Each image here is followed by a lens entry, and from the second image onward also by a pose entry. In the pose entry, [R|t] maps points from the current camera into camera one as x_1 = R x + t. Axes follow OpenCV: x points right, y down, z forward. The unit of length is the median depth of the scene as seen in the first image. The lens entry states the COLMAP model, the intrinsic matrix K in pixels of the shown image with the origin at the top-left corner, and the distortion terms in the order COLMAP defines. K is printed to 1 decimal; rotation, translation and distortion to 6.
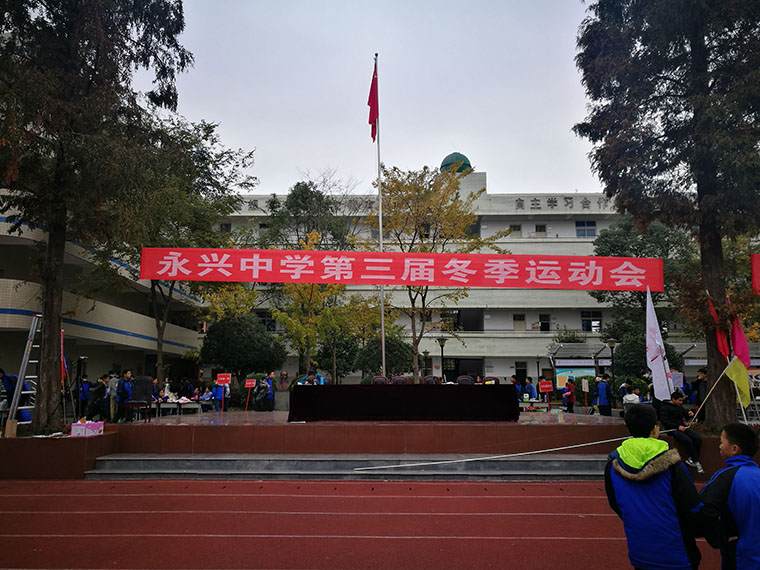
lens RADIAL K [[593.9, 0, 380.0], [0, 593.9, 285.0], [0, 0, 1]] dist [0.004883, 0.004862]
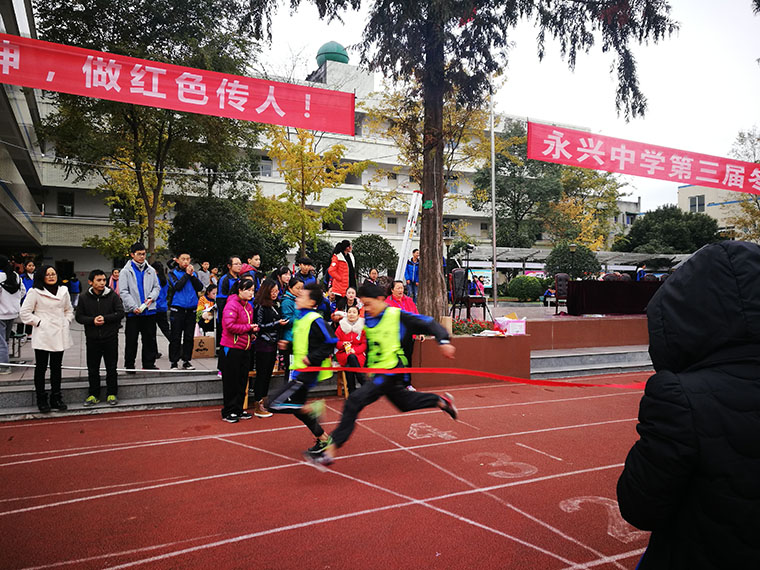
lens RADIAL K [[593.9, 0, 380.0], [0, 593.9, 285.0], [0, 0, 1]] dist [0.004883, 0.004862]
pose [[0.885065, 0.003672, 0.465453, -1.001834], [-0.080054, 0.986270, 0.144442, 0.064693], [-0.458532, -0.165102, 0.873207, 0.309144]]
